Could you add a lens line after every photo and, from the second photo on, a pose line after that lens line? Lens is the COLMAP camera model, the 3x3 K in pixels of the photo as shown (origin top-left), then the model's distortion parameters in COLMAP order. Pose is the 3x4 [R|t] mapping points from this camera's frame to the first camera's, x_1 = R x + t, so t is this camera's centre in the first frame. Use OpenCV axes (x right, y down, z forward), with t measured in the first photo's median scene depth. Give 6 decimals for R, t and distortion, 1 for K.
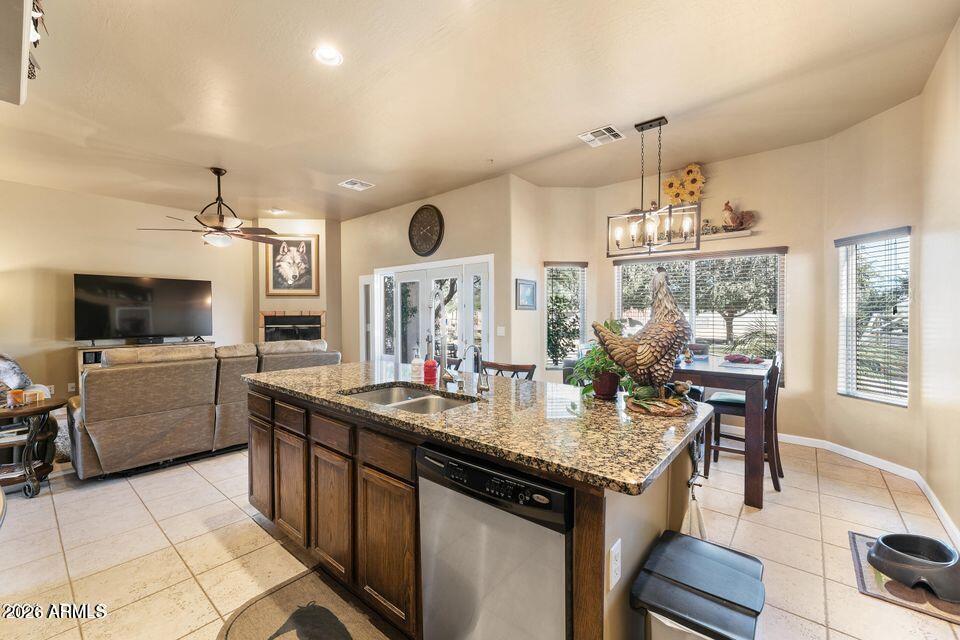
lens RADIAL K [[393.8, 0, 471.9], [0, 393.8, 317.9], [0, 0, 1]] dist [-0.003635, -0.000160]
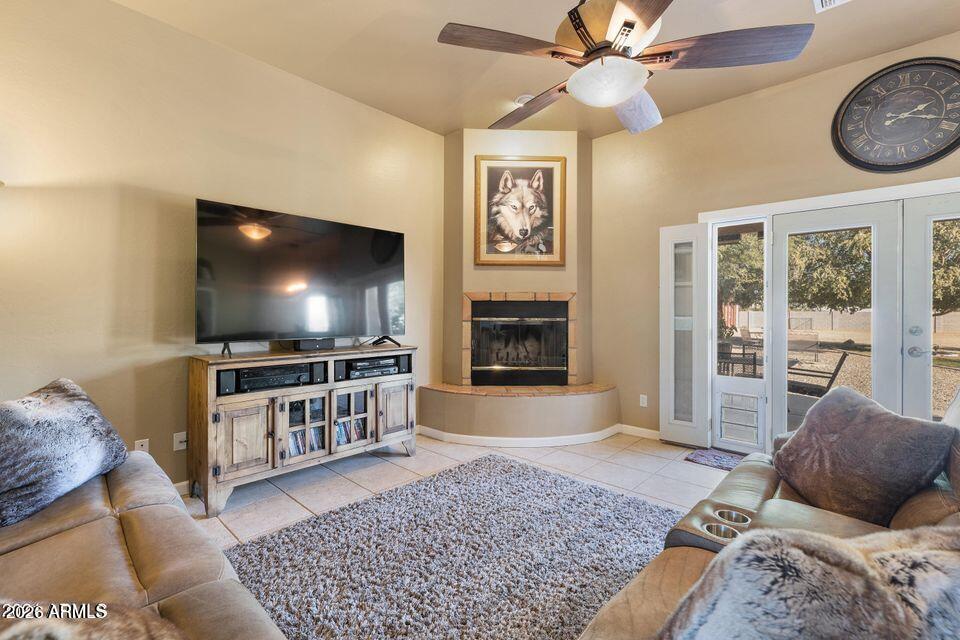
lens RADIAL K [[433.1, 0, 472.0], [0, 433.1, 305.8], [0, 0, 1]] dist [-0.000193, -0.000902]
pose [[0.998500, 0.011705, -0.053495, -0.492032], [-0.012585, 0.999790, -0.016152, 0.012820], [0.053295, 0.016801, 0.998437, 0.378482]]
